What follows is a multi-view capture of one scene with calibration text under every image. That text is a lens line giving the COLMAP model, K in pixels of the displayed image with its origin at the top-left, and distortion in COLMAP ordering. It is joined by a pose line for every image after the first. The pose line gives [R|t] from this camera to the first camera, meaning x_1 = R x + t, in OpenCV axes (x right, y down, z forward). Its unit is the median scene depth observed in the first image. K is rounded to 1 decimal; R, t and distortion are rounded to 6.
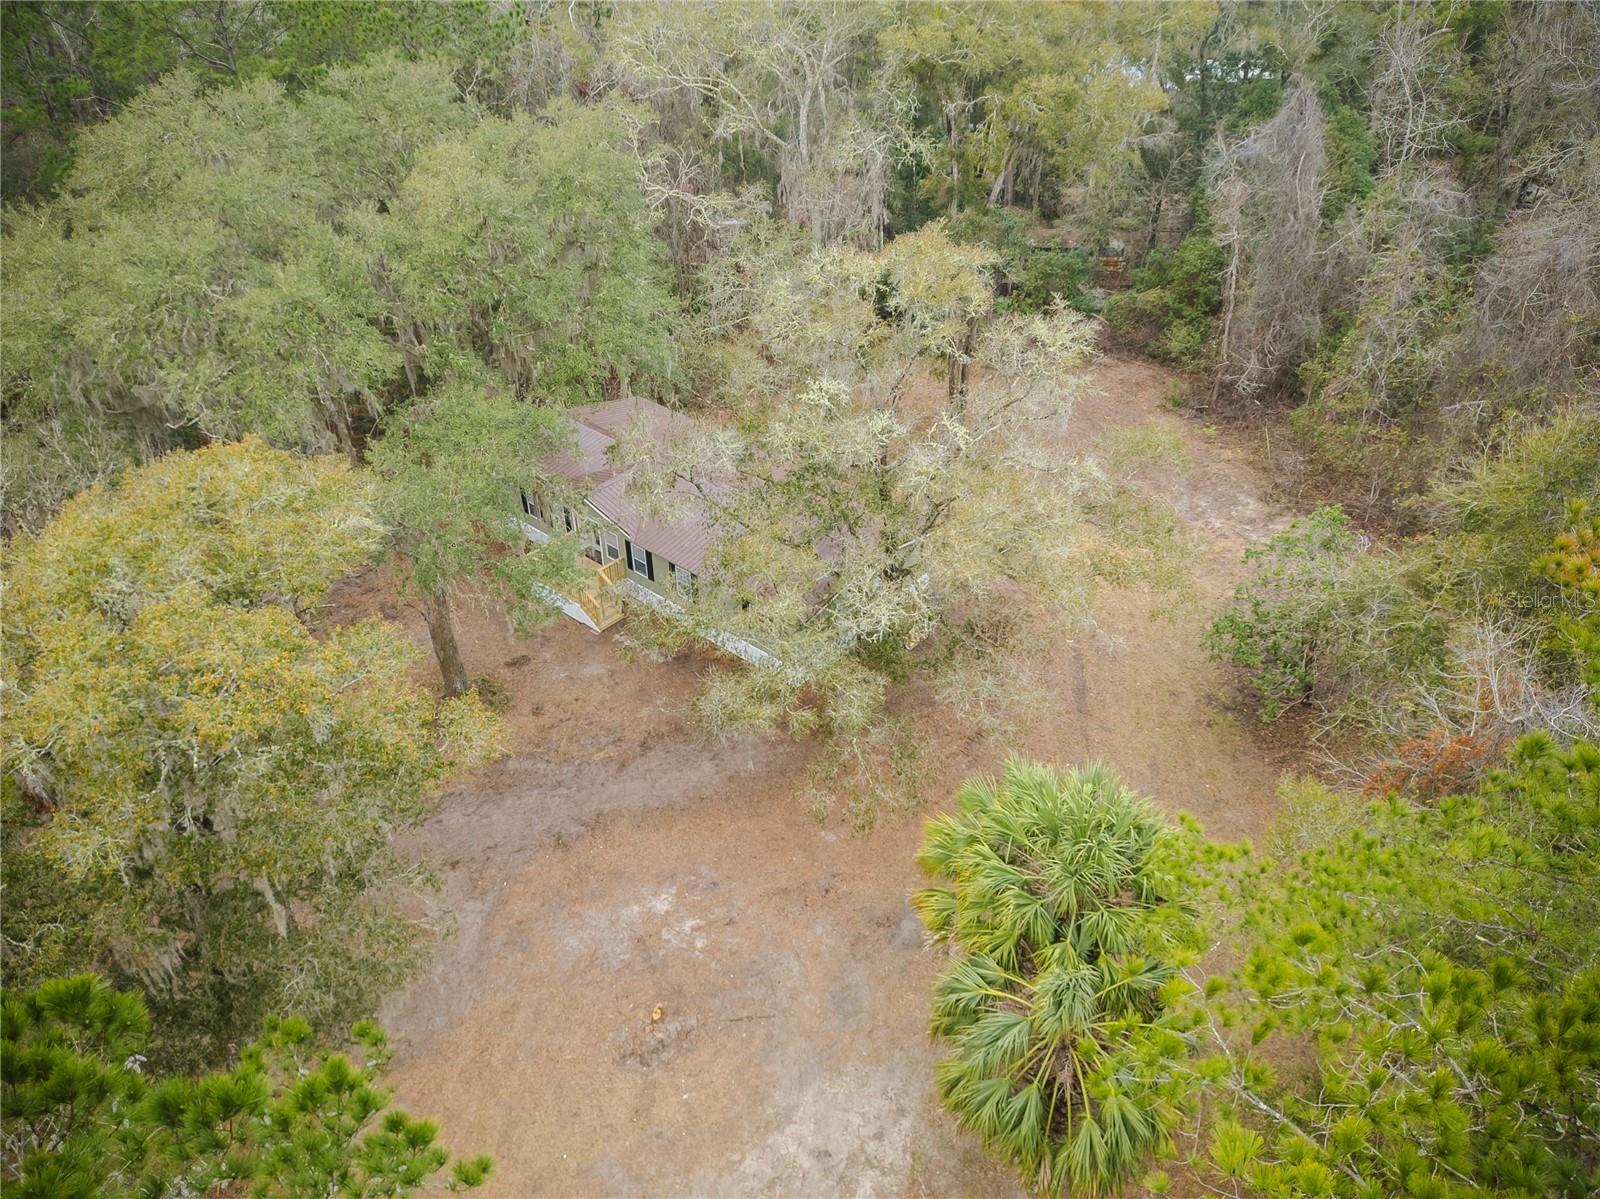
lens RADIAL K [[1132.5, 0, 805.2], [0, 1132.5, 601.2], [0, 0, 1]] dist [0.071596, -0.073378]
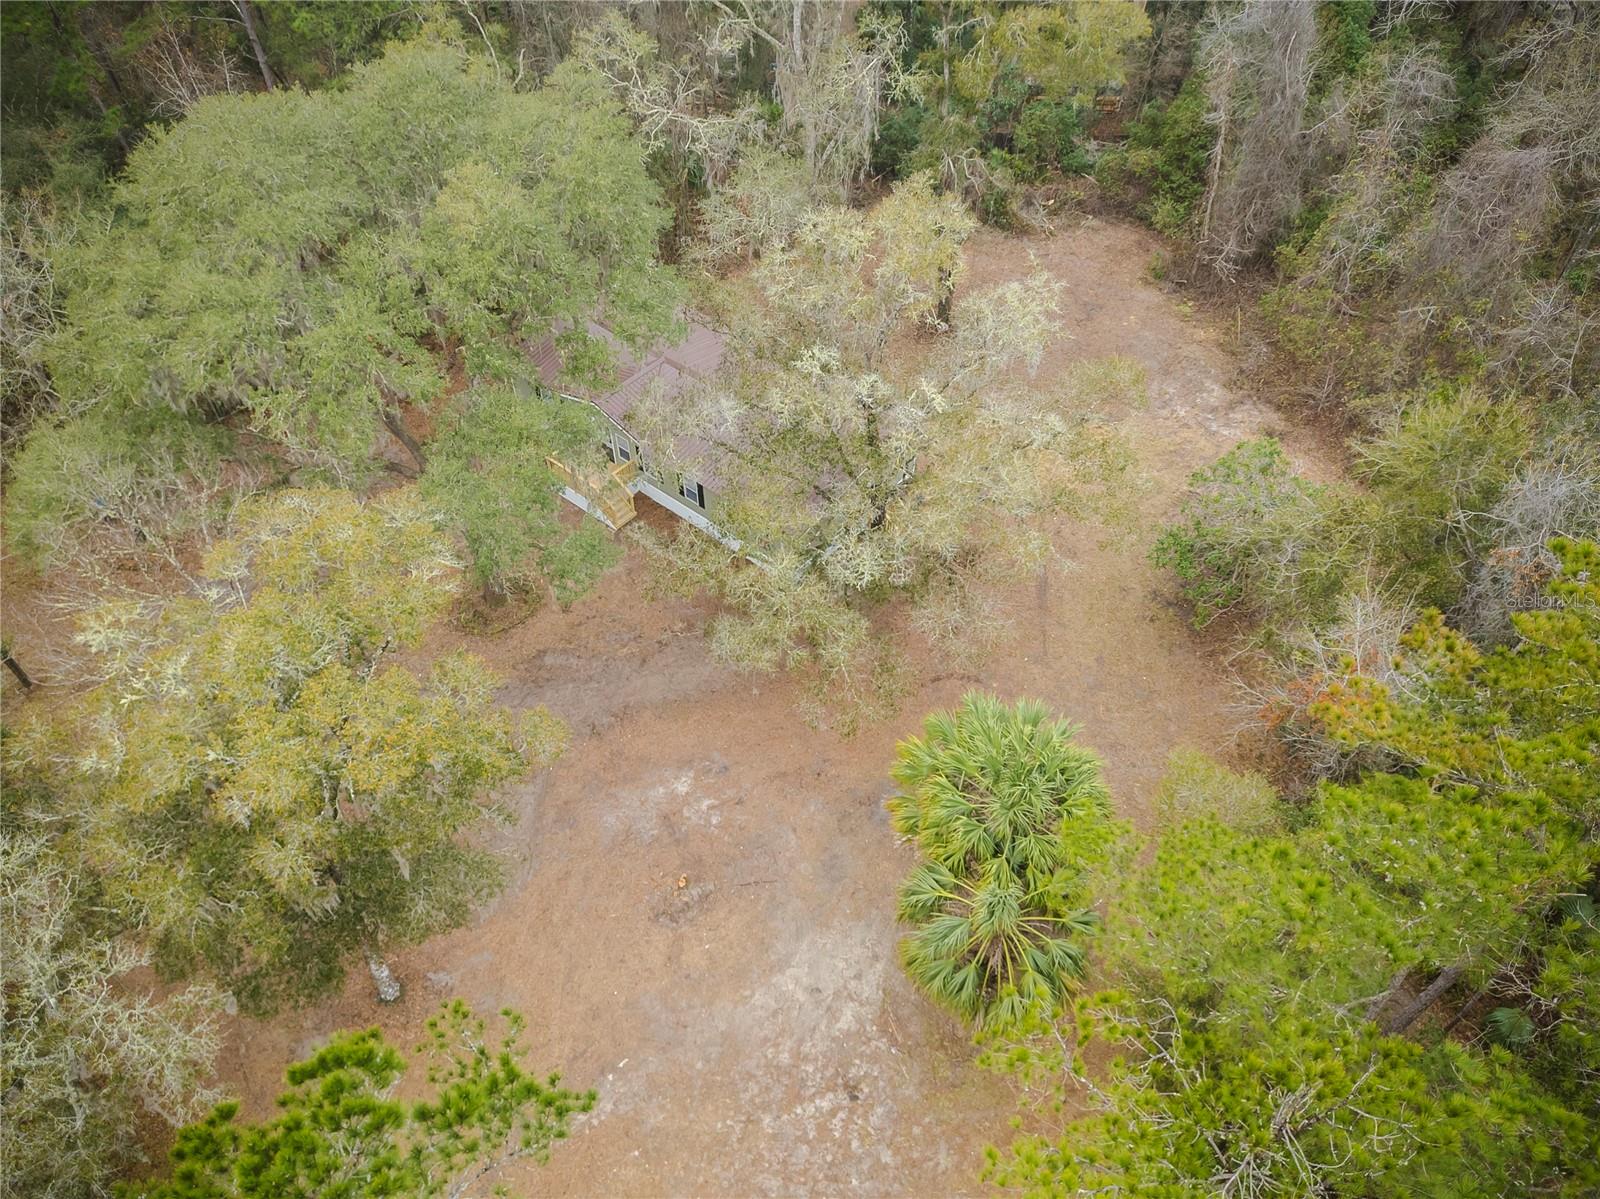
lens RADIAL K [[1132.5, 0, 805.2], [0, 1132.5, 601.2], [0, 0, 1]] dist [0.071596, -0.073378]
pose [[0.999995, -0.003018, 0.001362, 0.003690], [0.002658, 0.976982, 0.213307, -0.189181], [-0.001974, -0.213303, 0.976984, -0.140630]]
